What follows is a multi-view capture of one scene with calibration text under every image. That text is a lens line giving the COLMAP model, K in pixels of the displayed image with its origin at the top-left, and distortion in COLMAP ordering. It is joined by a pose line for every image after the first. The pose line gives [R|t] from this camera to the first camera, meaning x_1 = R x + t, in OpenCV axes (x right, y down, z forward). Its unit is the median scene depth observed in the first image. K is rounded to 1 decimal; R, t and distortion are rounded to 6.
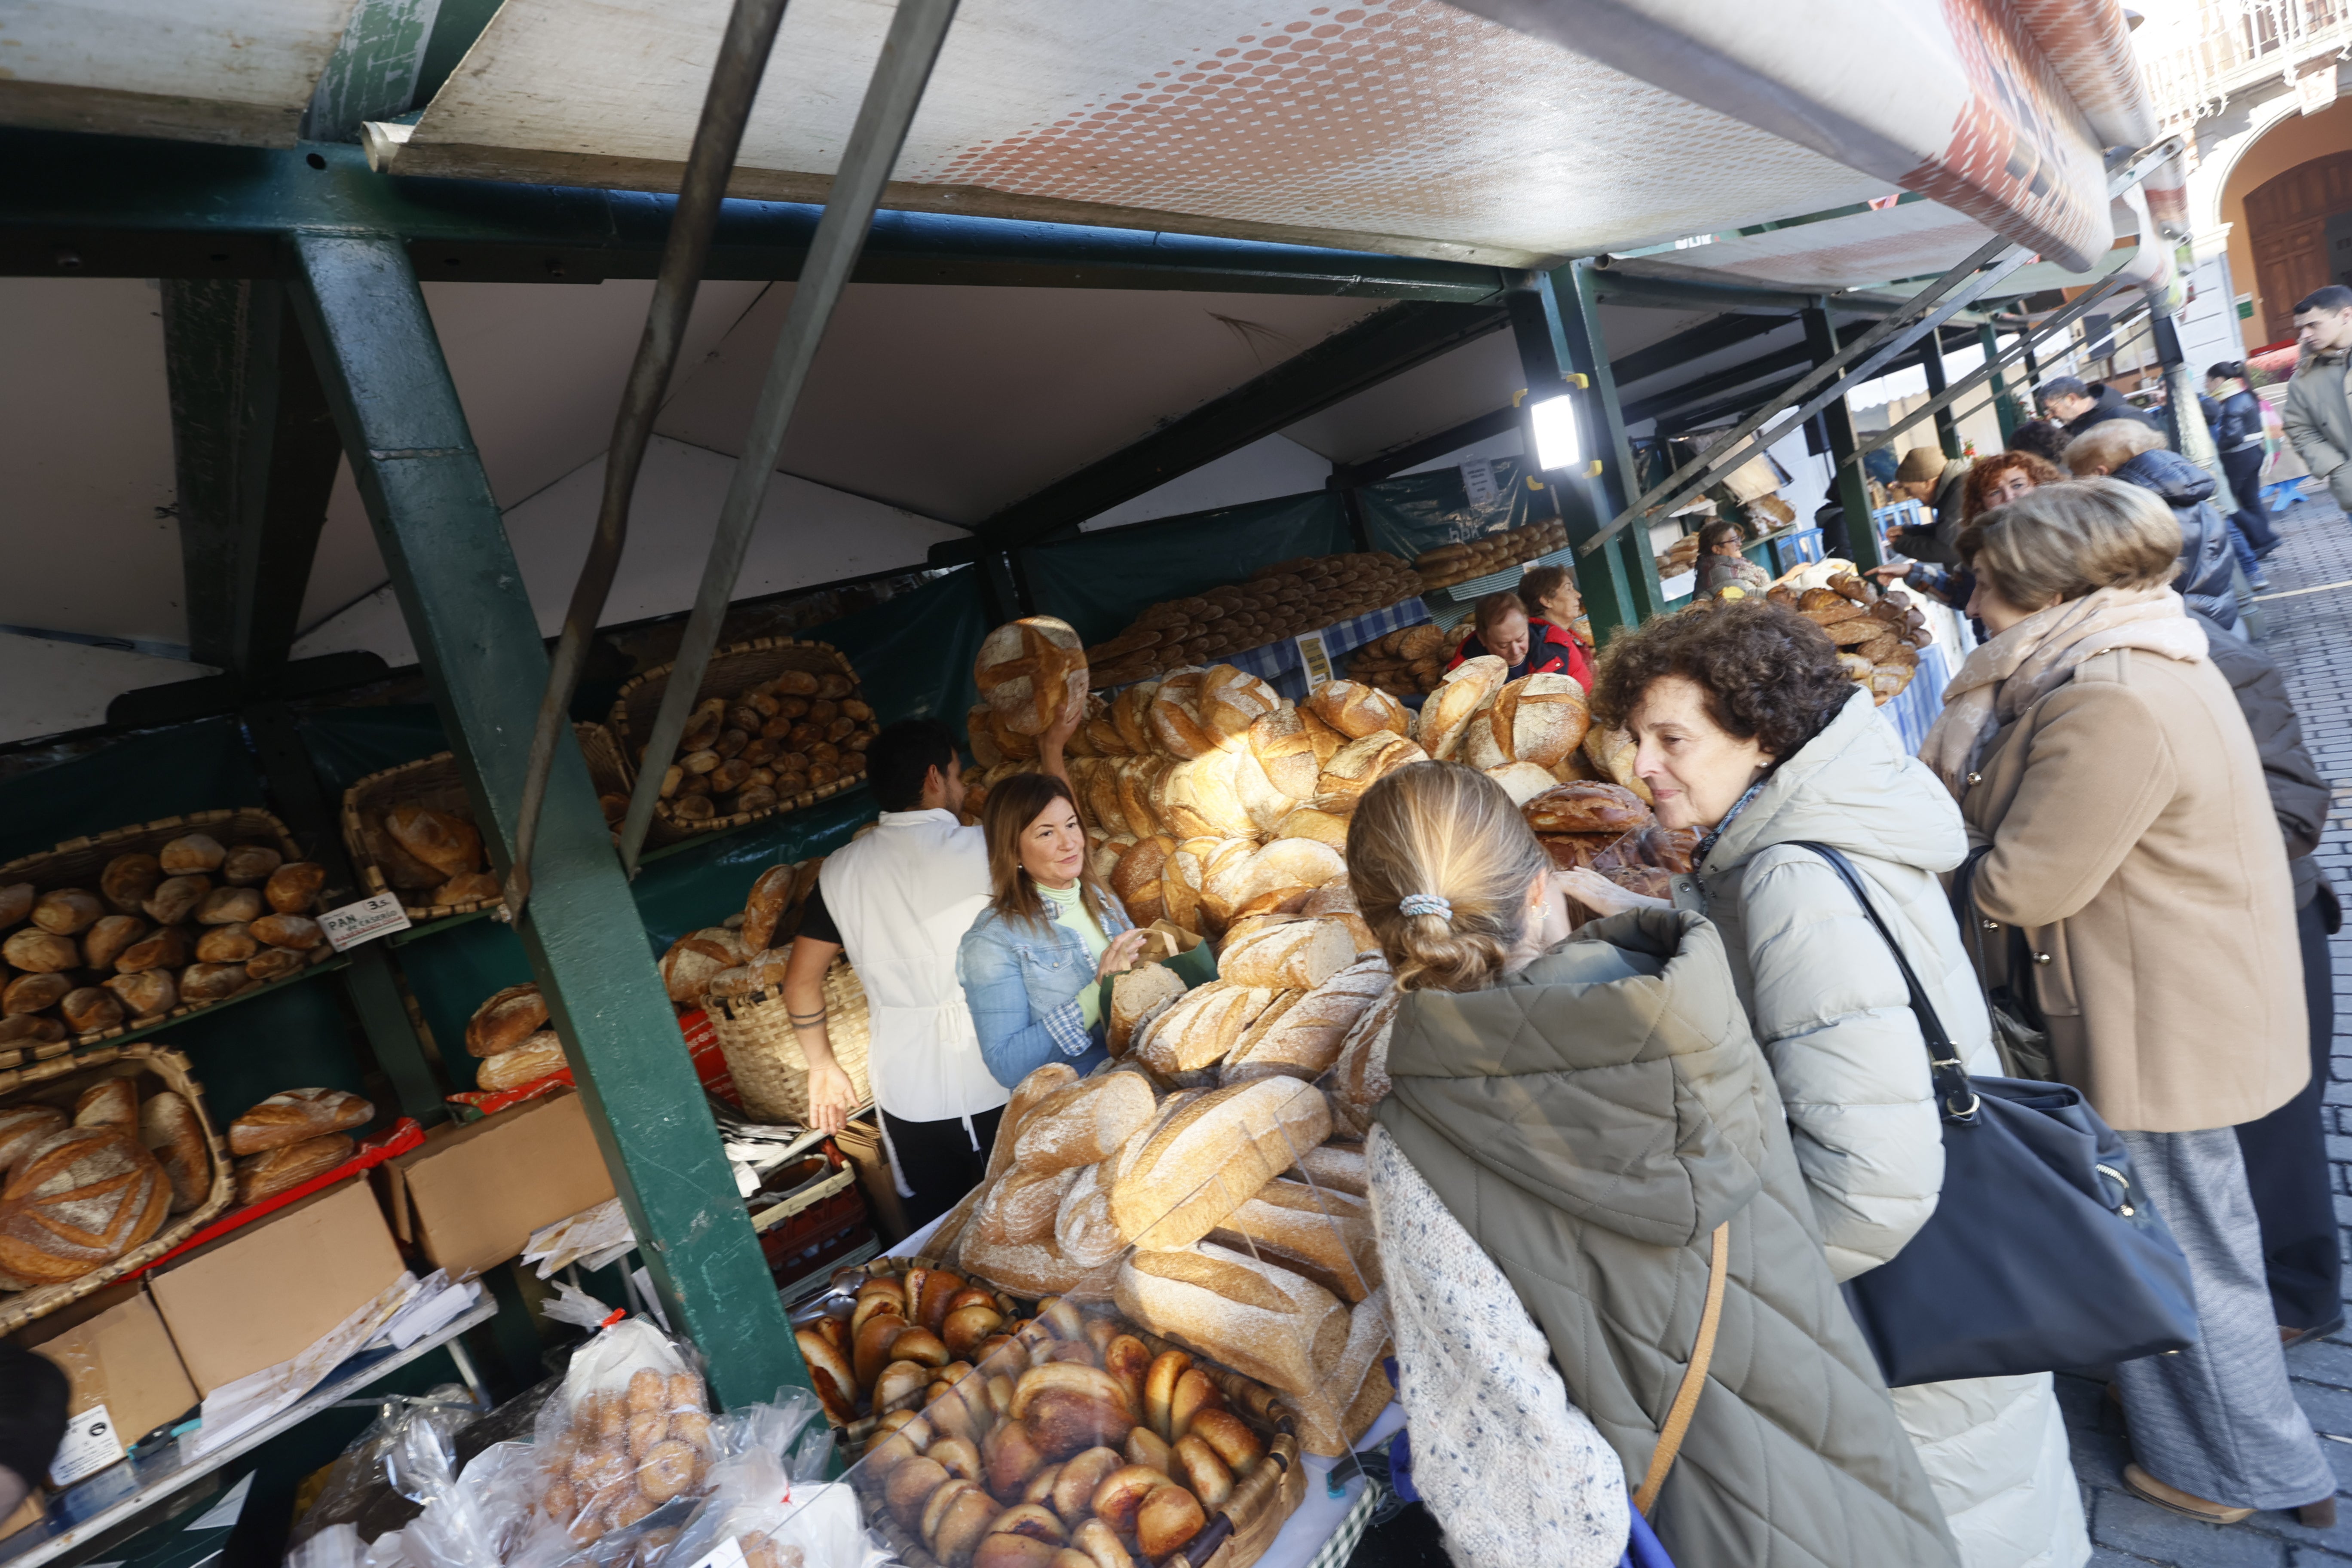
lens RADIAL K [[1093.7, 0, 1130.6], [0, 1093.7, 811.3], [0, 0, 1]] dist [-0.029554, 0.011384]
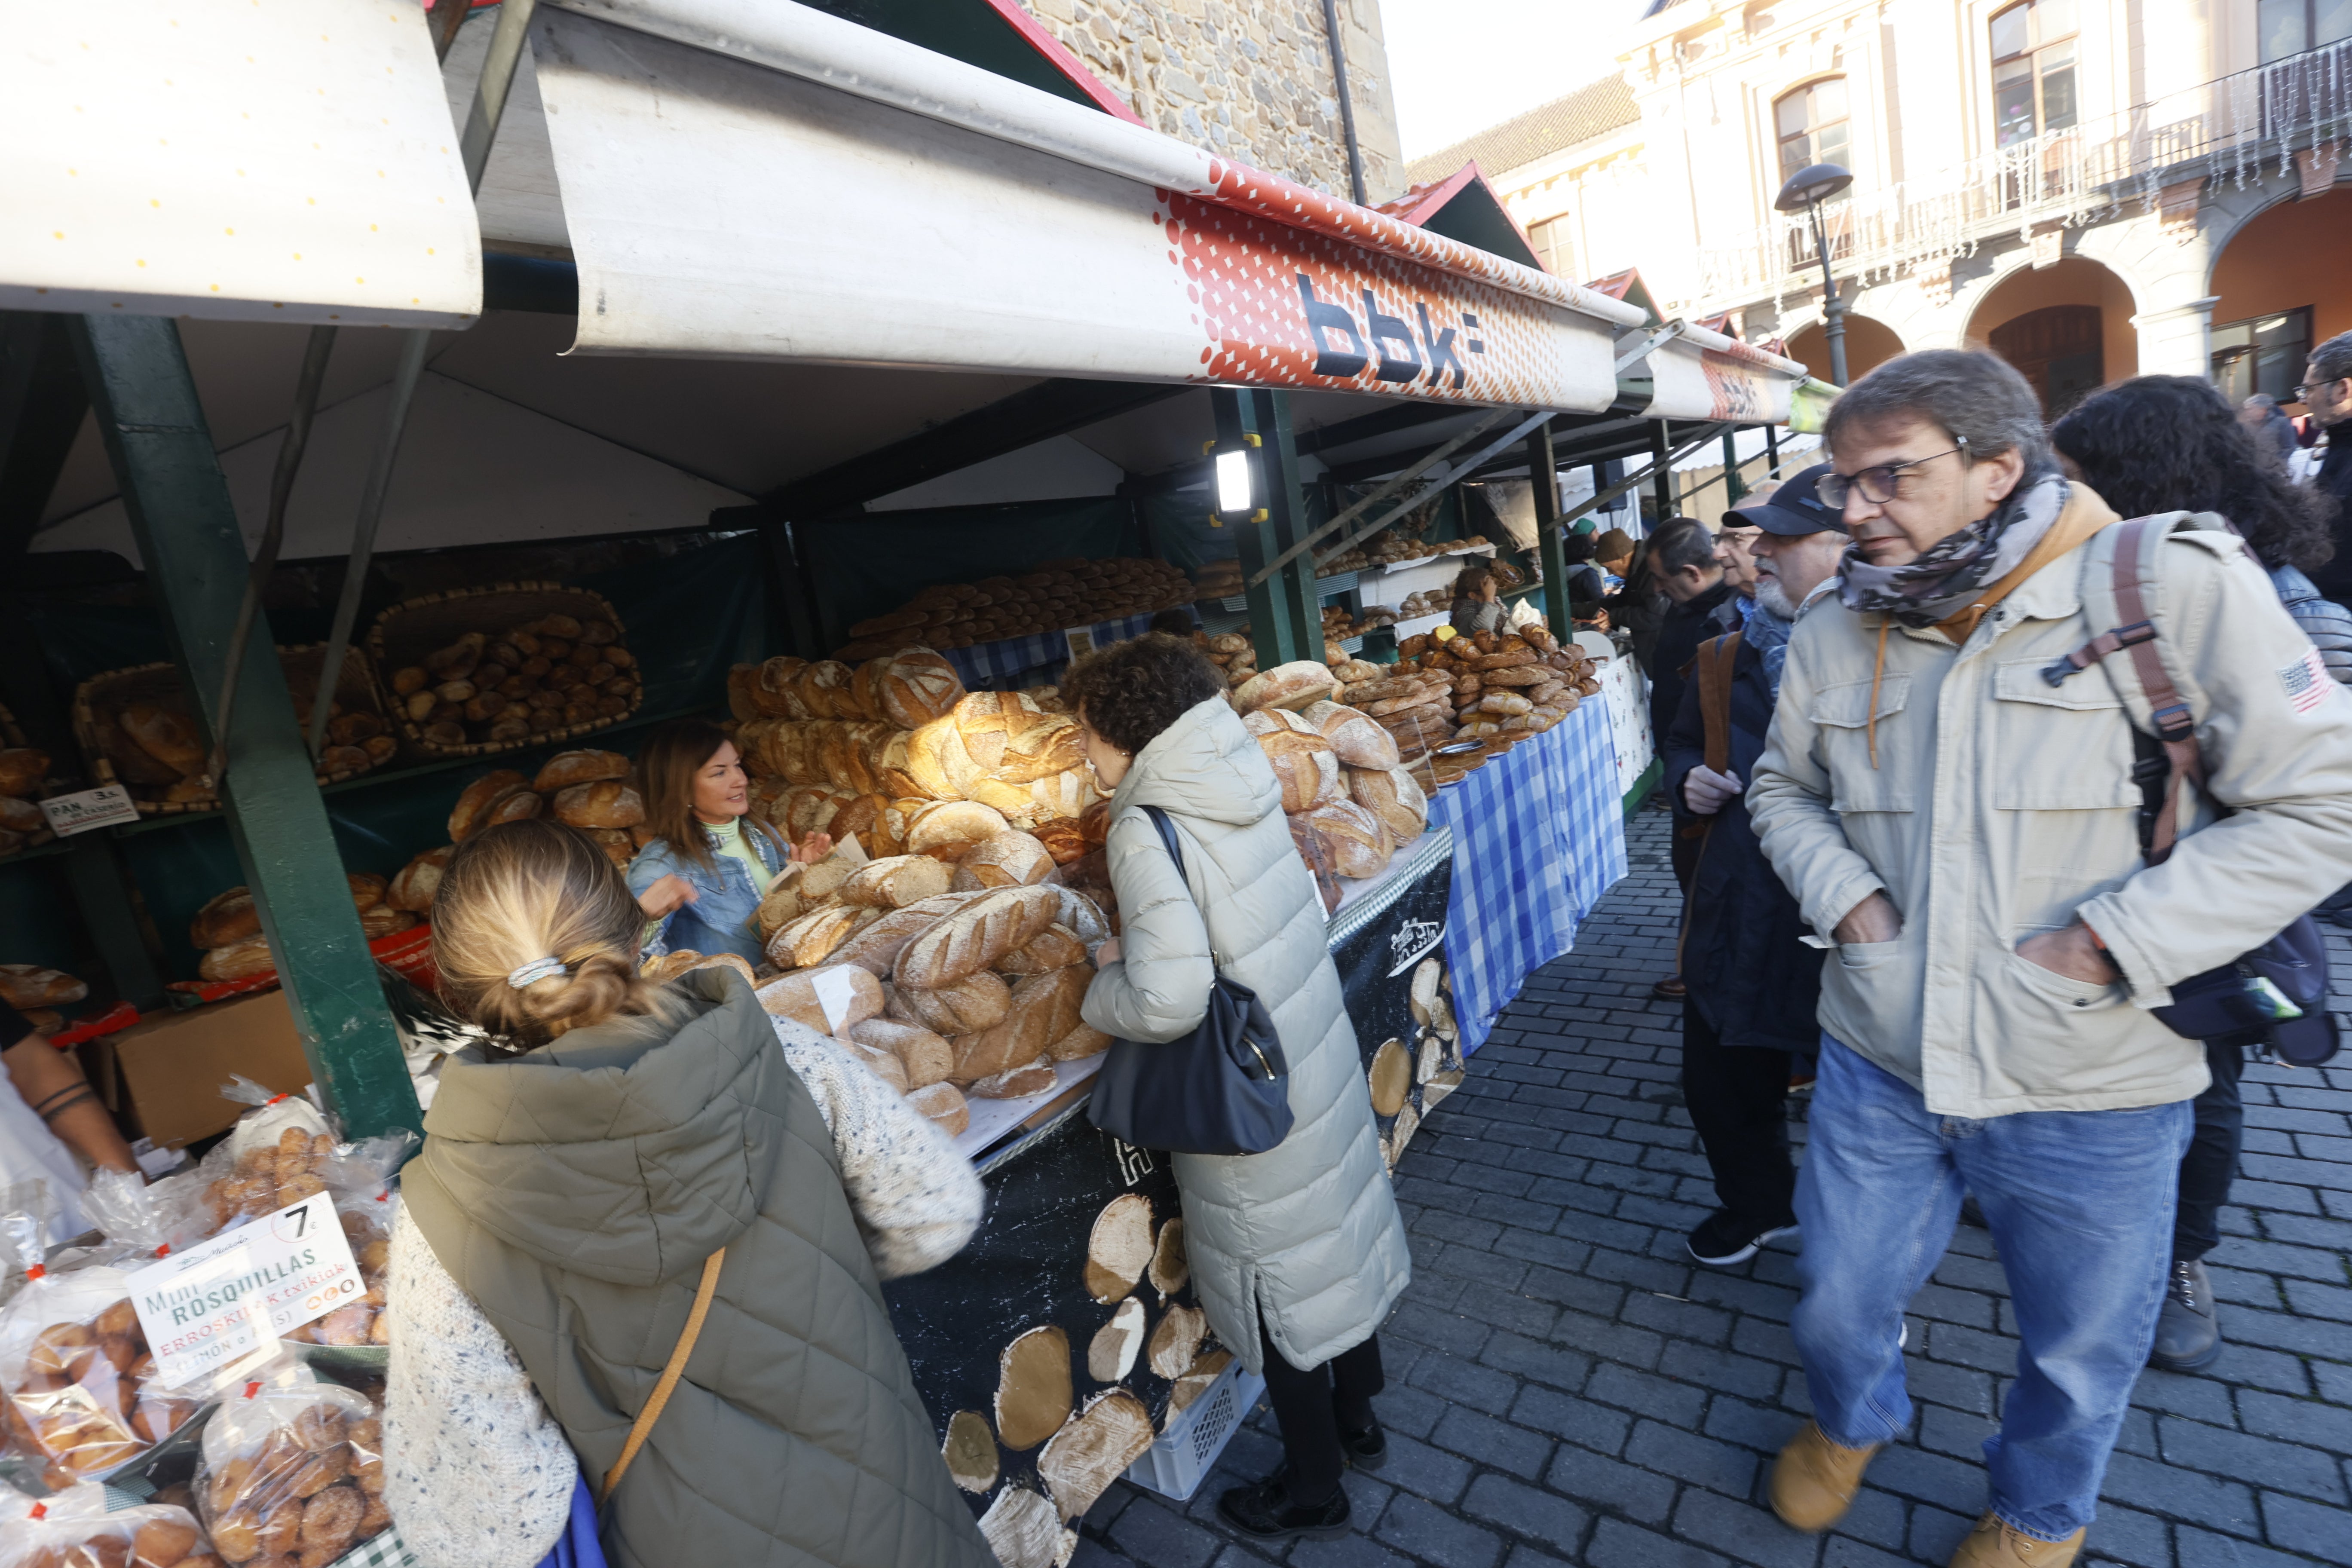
lens RADIAL K [[1093.7, 0, 1130.6], [0, 1093.7, 811.3], [0, 0, 1]] dist [-0.029554, 0.011384]
pose [[0.985673, 0.080151, 0.148408, 0.117764], [-0.082673, 0.996517, 0.010892, 0.006535], [-0.147018, -0.023005, 0.988866, -0.160902]]
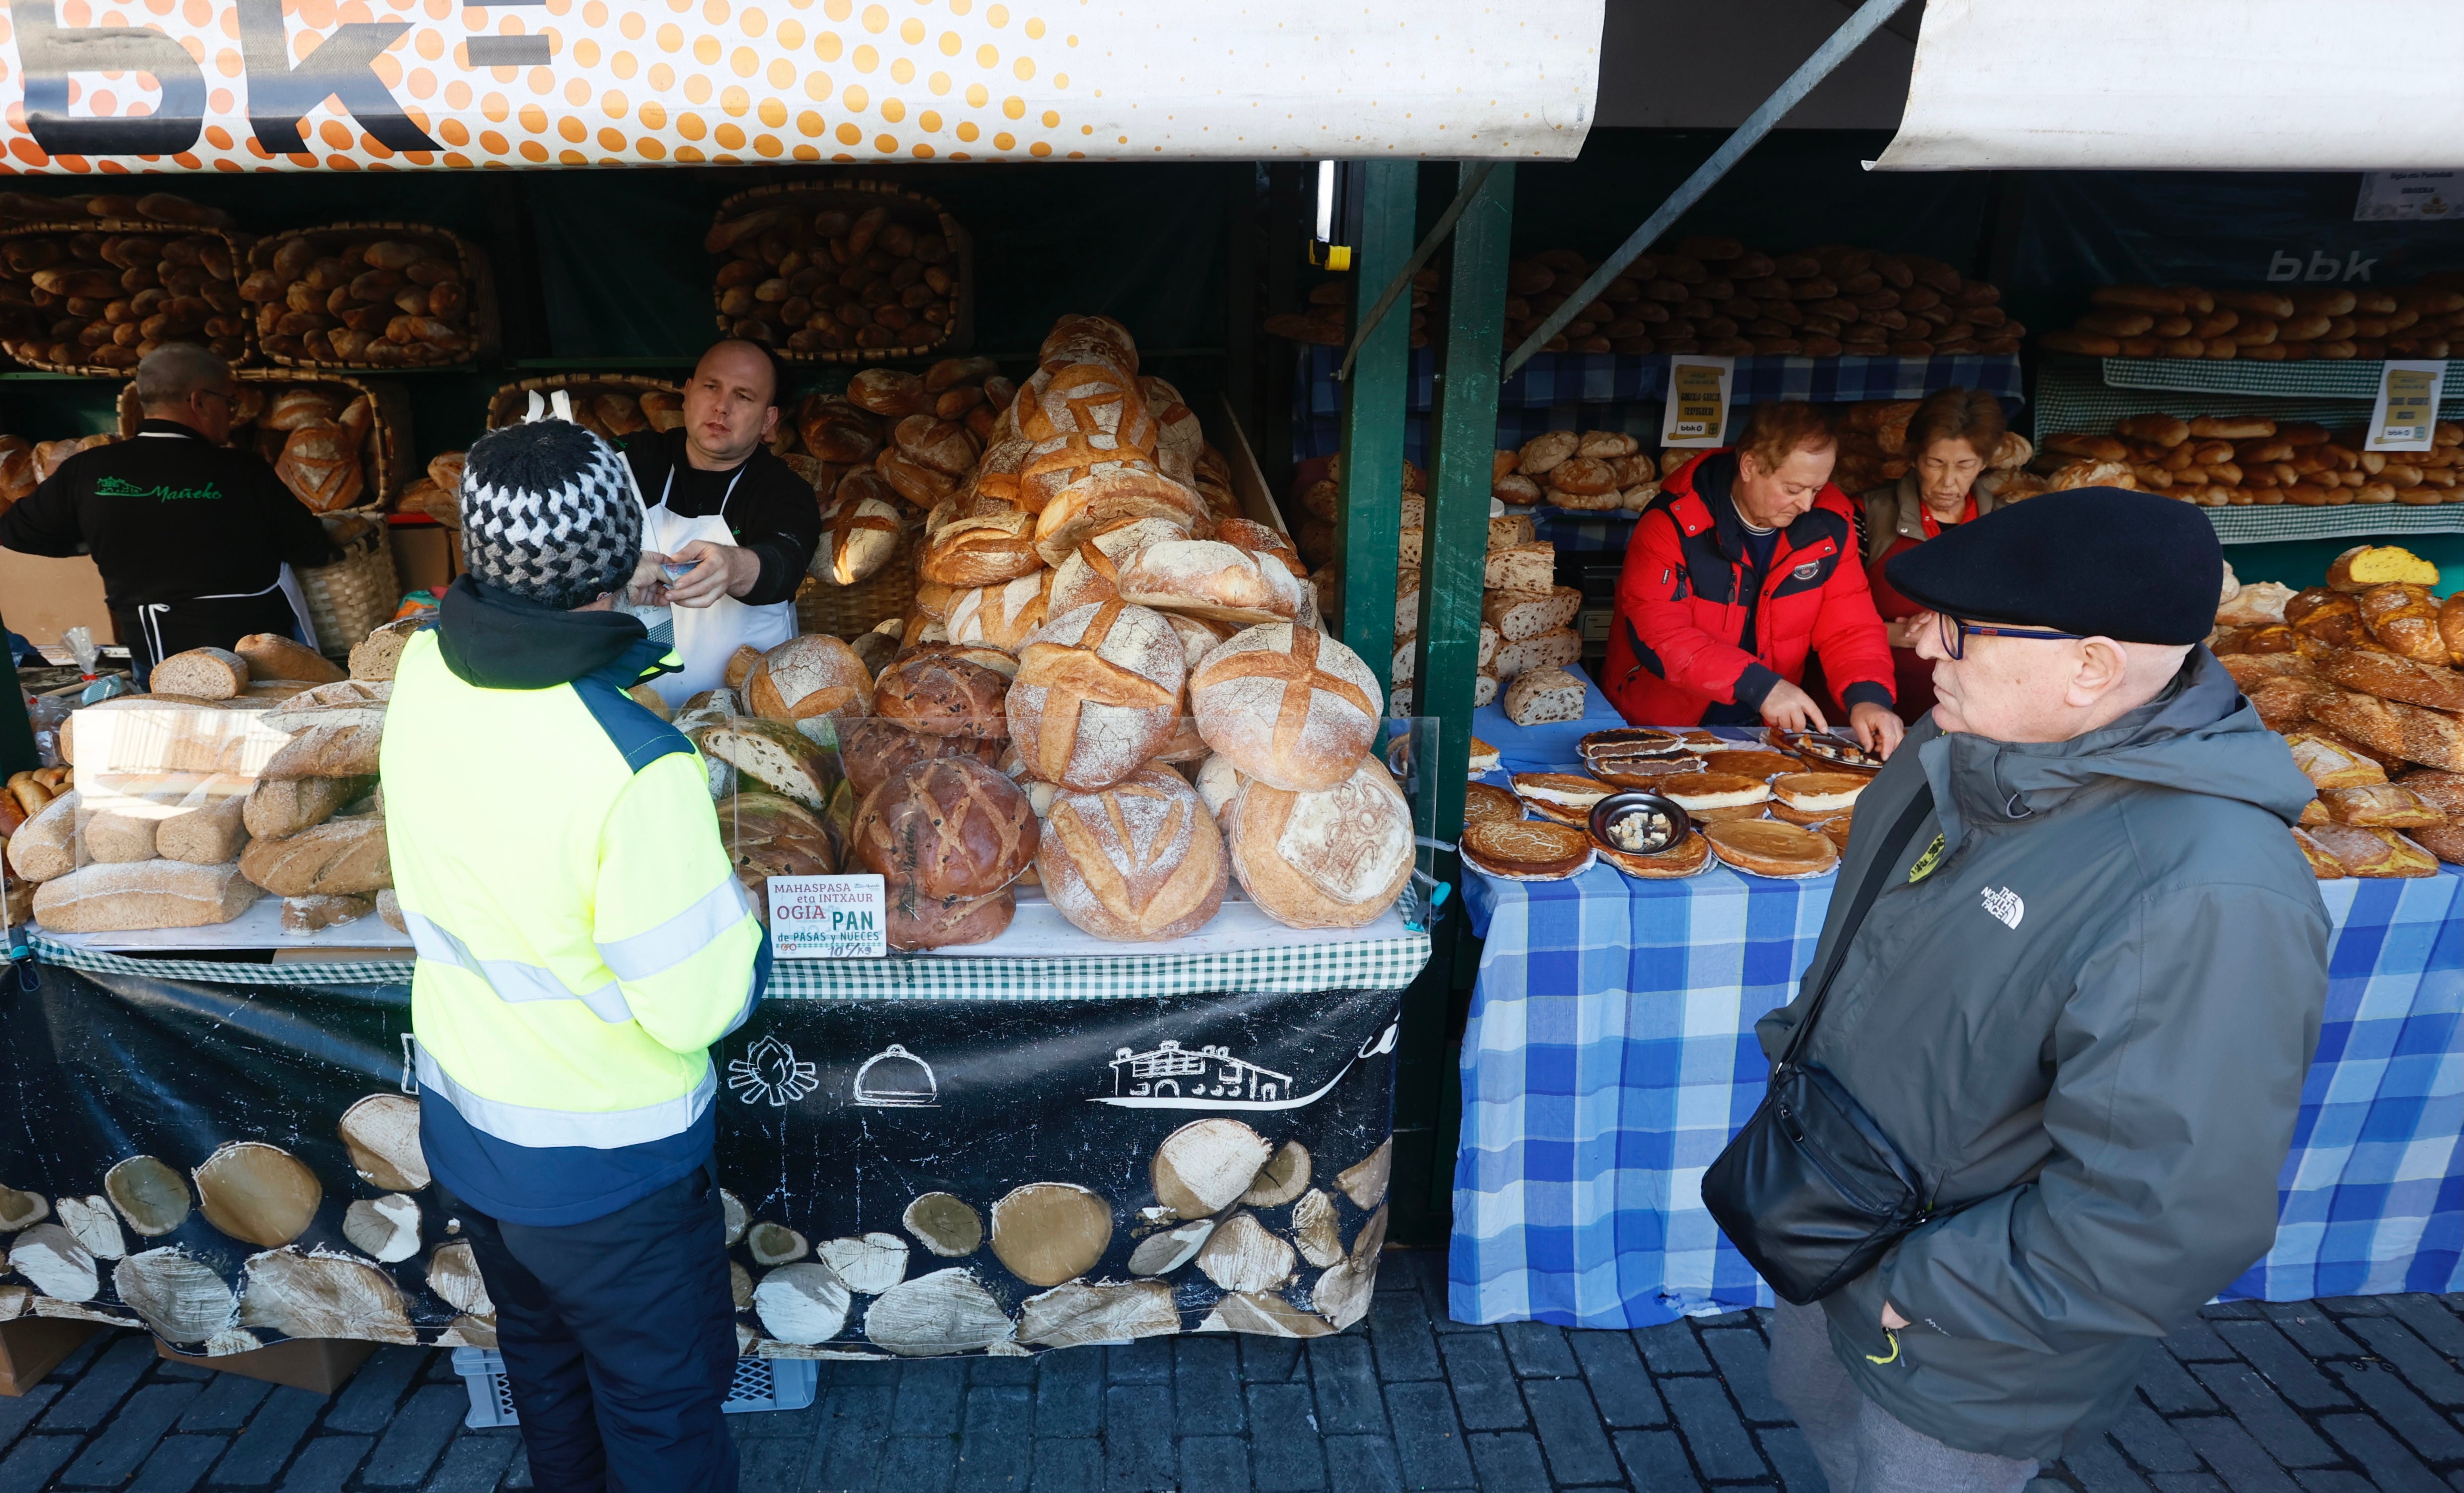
lens RADIAL K [[1231.9, 0, 1232.0], [0, 1231.9, 746.5], [0, 0, 1]] dist [-0.031861, 0.000046]
pose [[0.705205, 0.488875, -0.513505, 0.807083], [-0.302410, 0.862479, 0.405805, -0.302040], [0.641275, -0.130887, 0.756066, 0.363750]]
